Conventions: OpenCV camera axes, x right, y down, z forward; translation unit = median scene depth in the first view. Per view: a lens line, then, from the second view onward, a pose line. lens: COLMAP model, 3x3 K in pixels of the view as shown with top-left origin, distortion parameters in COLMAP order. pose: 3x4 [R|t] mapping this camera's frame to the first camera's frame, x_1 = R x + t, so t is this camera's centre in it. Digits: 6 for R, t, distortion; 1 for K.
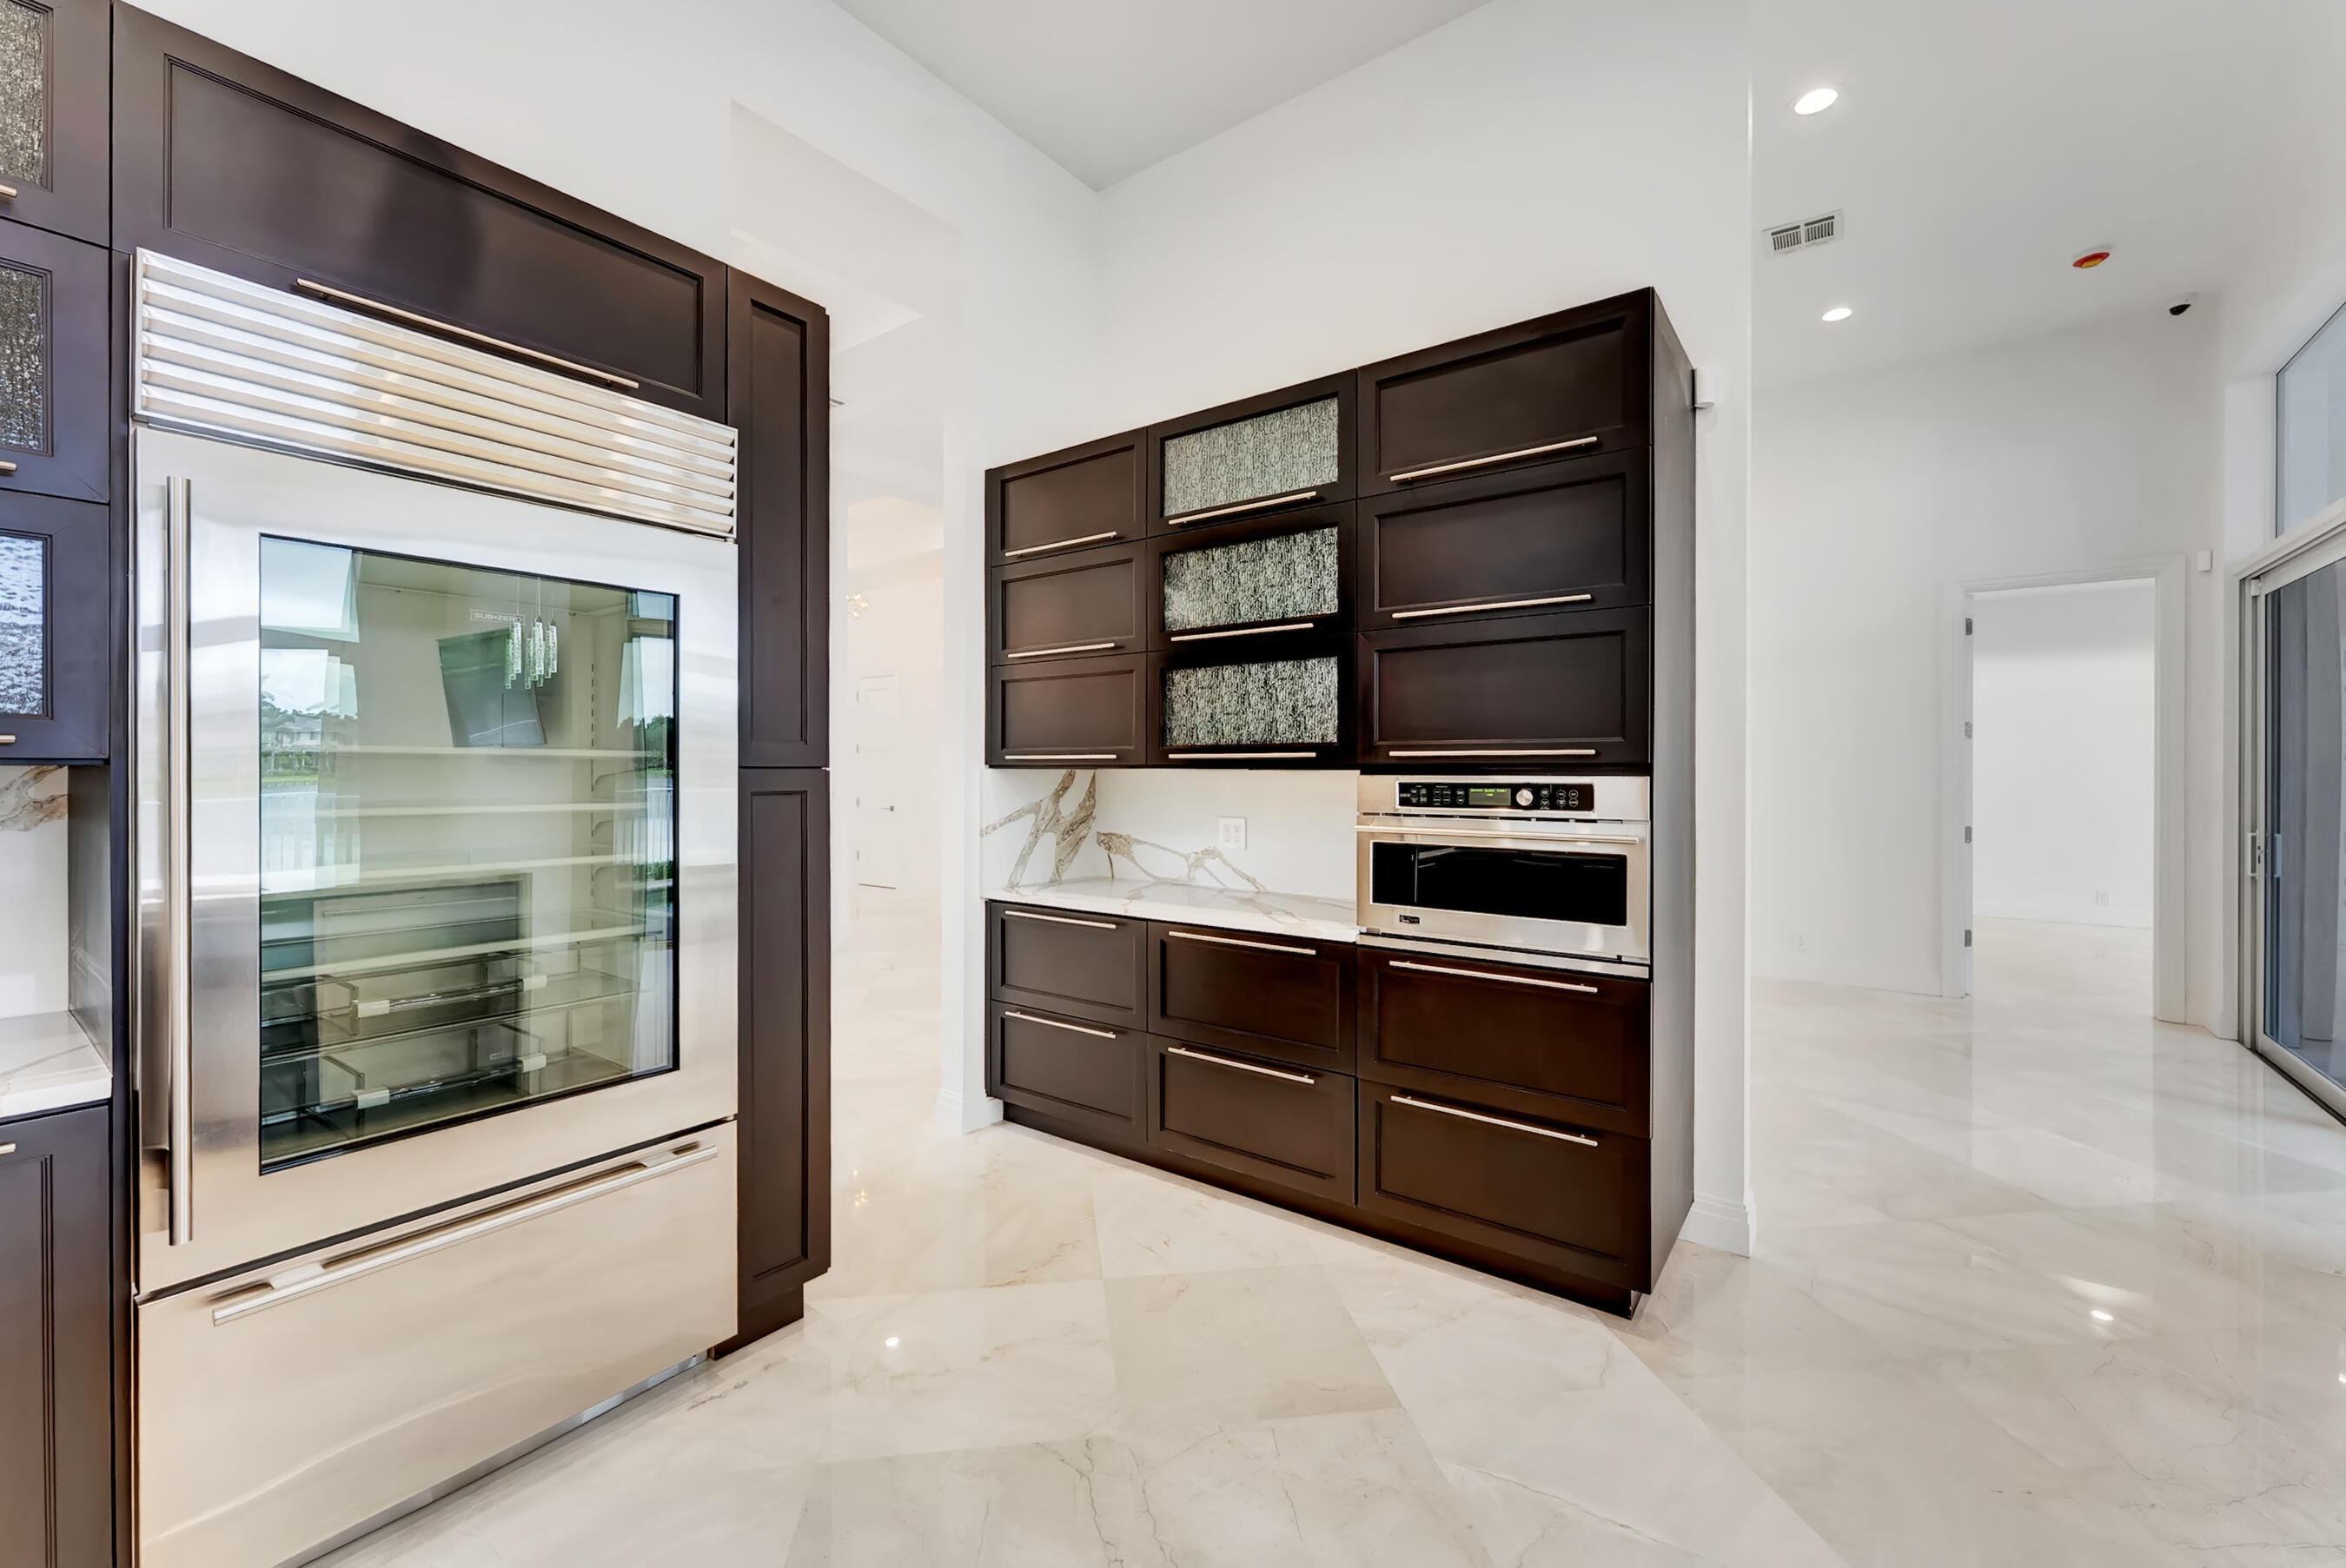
lens RADIAL K [[953.7, 0, 1172.1], [0, 953.7, 772.5], [0, 0, 1]] dist [0.001143, -0.000854]
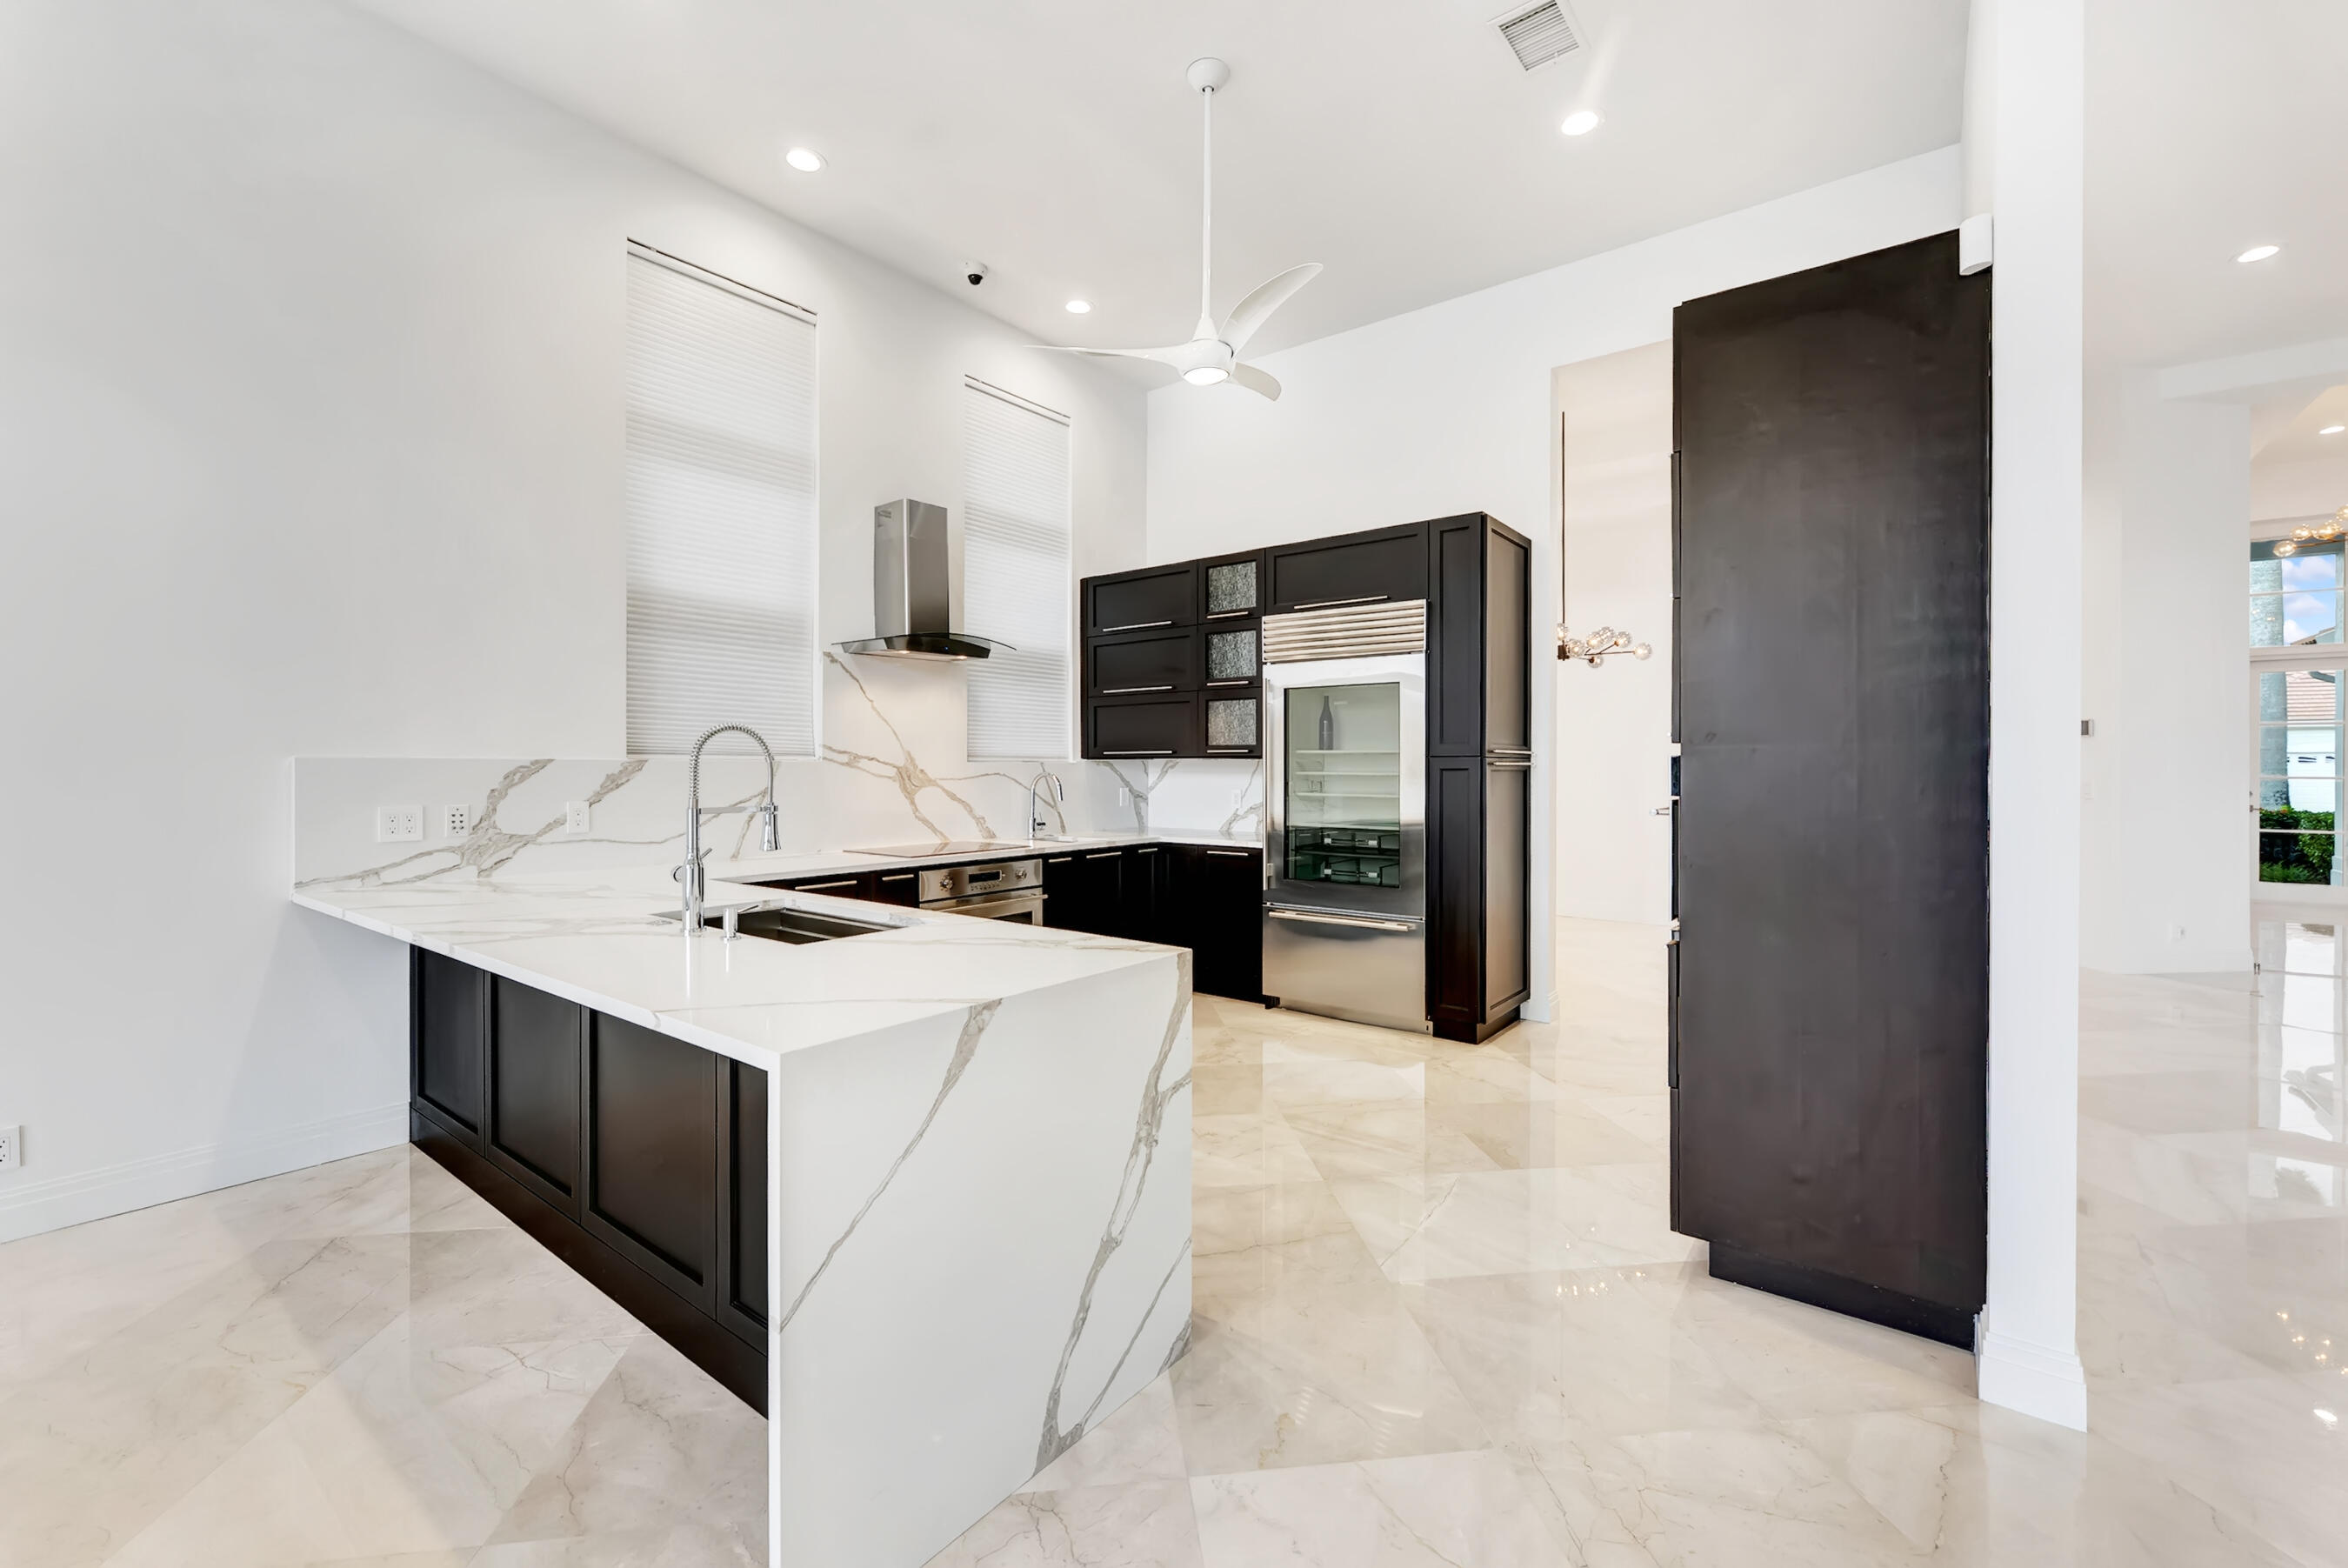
lens RADIAL K [[954.6, 0, 1165.9], [0, 954.6, 770.2], [0, 0, 1]] dist [0.001143, -0.000854]
pose [[-0.026341, 0.005967, -0.999635, 1.485280], [-0.002822, 0.999978, 0.006043, 0.011211], [0.999649, 0.002980, -0.026324, 0.411788]]
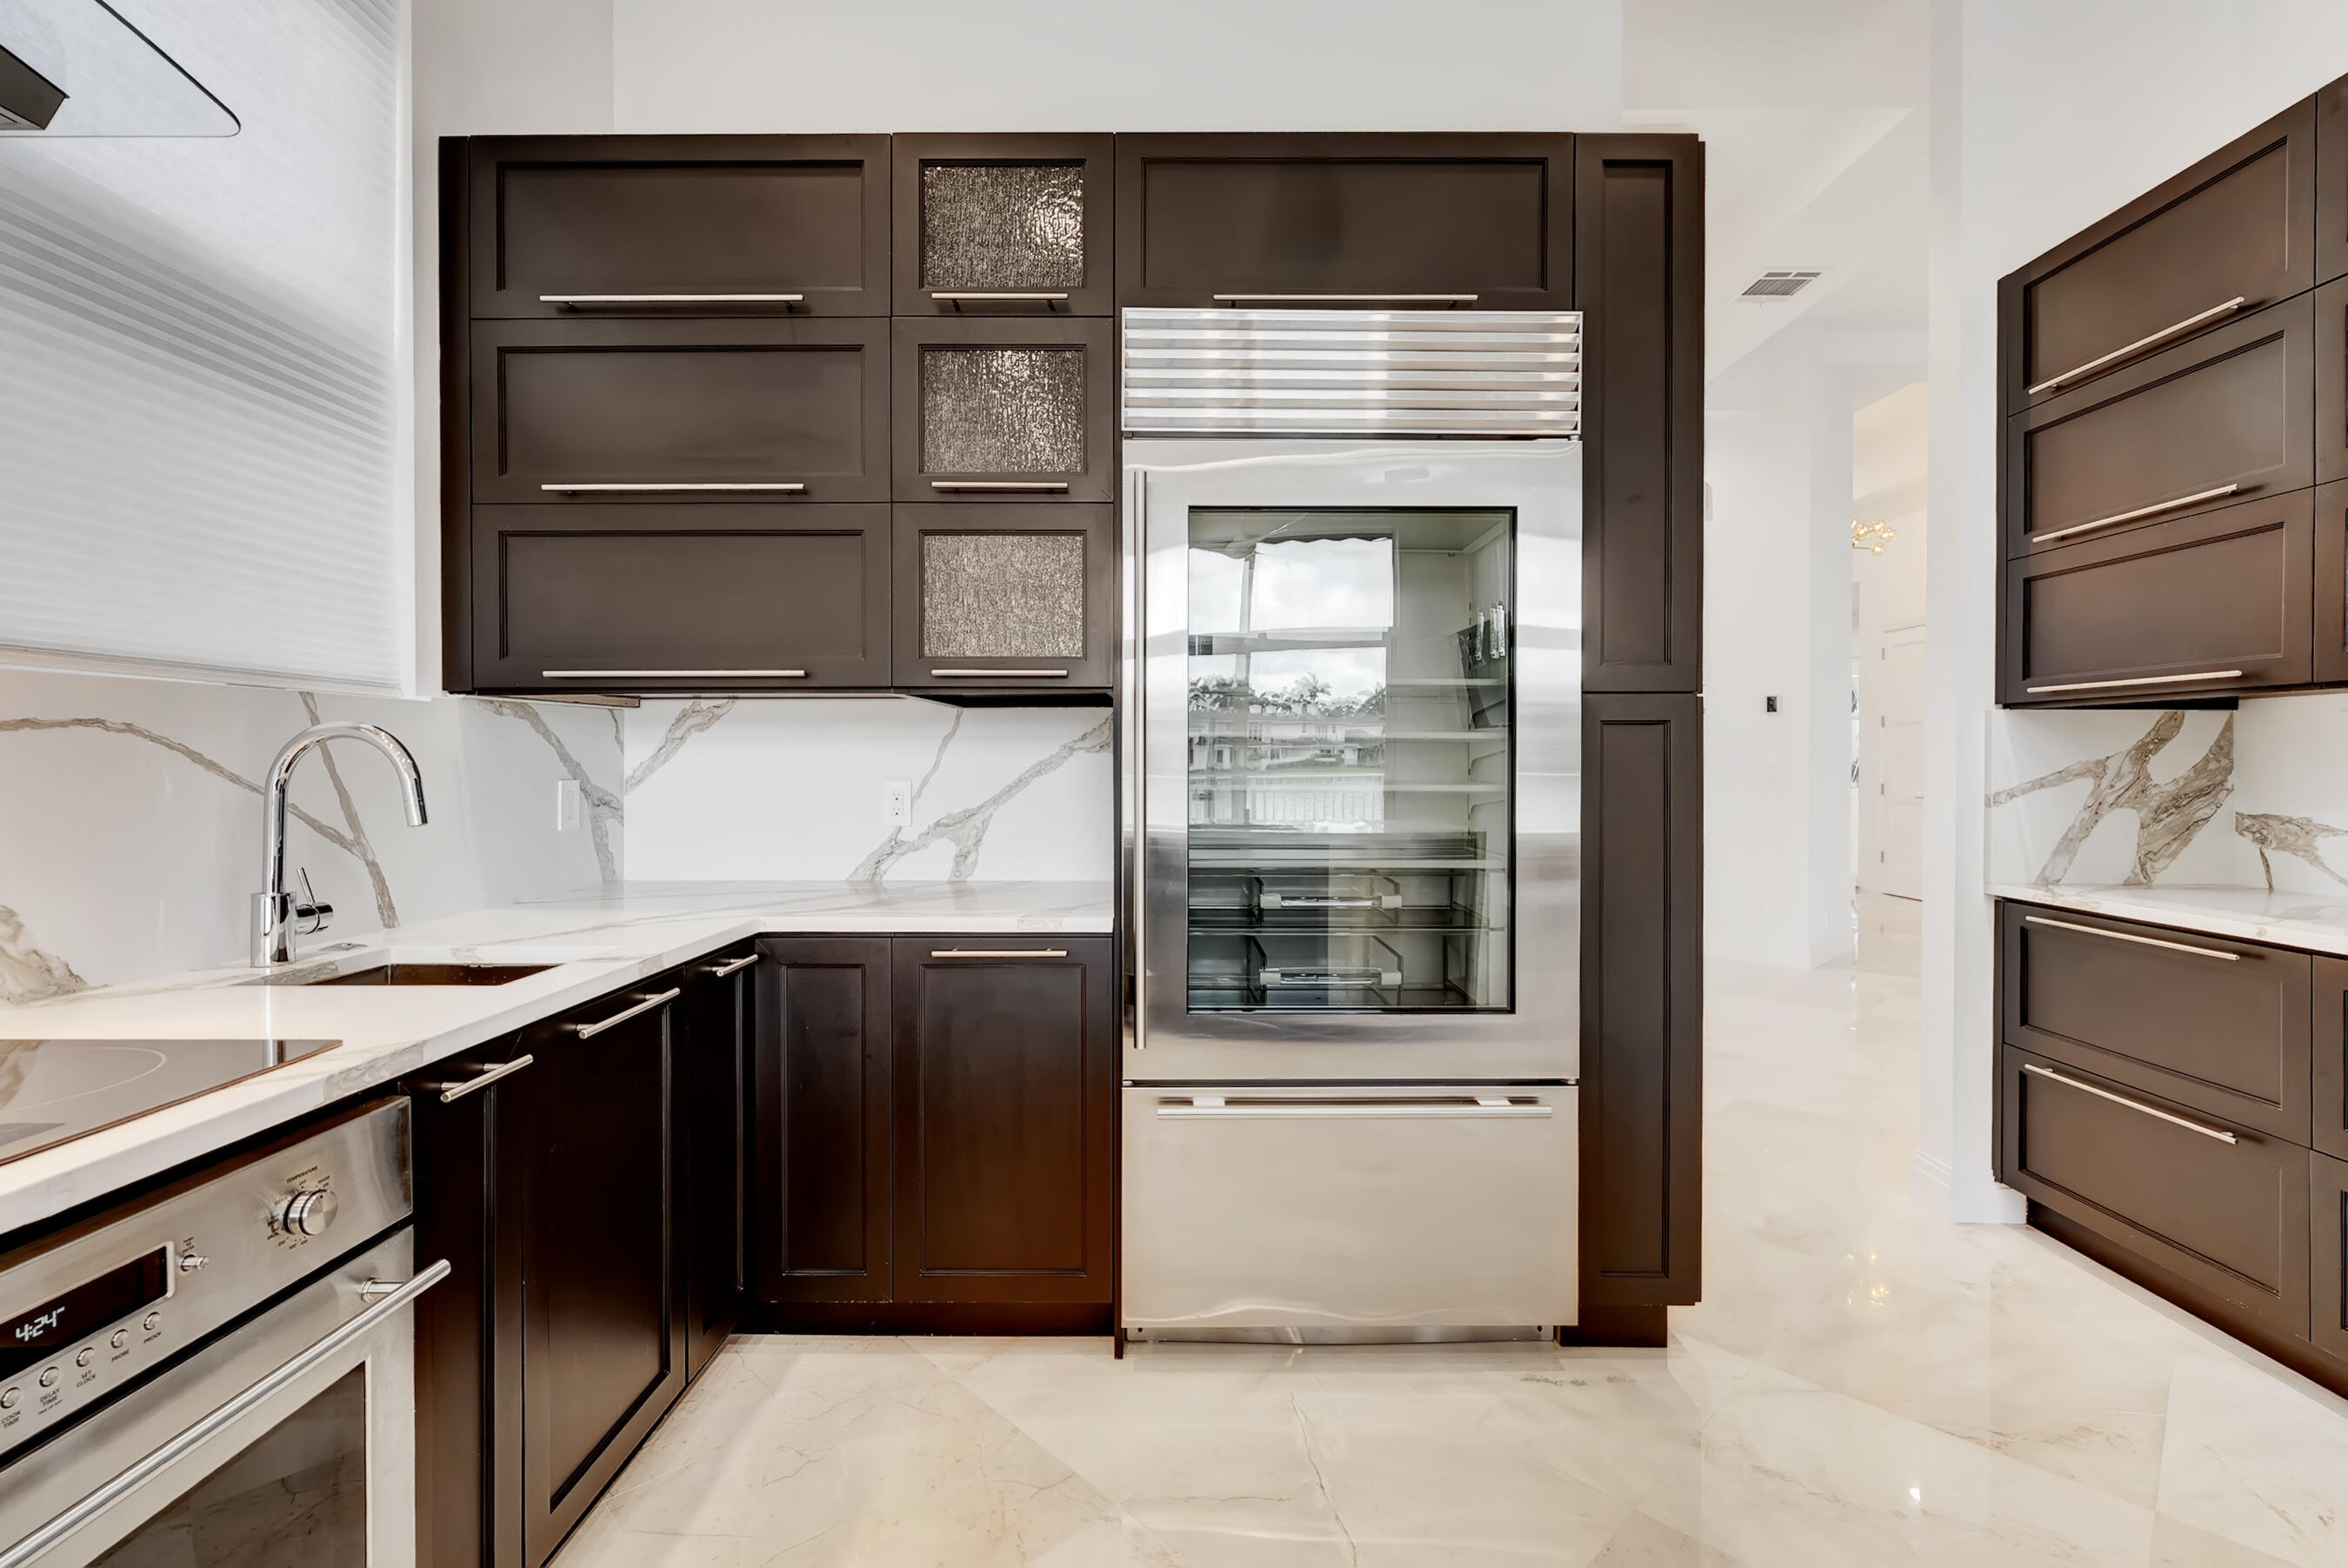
lens RADIAL K [[1048.3, 0, 1185.2], [0, 1048.3, 764.9], [0, 0, 1]] dist [-0.004351, 0.000258]
pose [[0.595581, 0.004663, -0.803282, 0.096255], [-0.004260, 0.999987, 0.002647, 0.054658], [0.803284, 0.001846, 0.595593, 0.103967]]
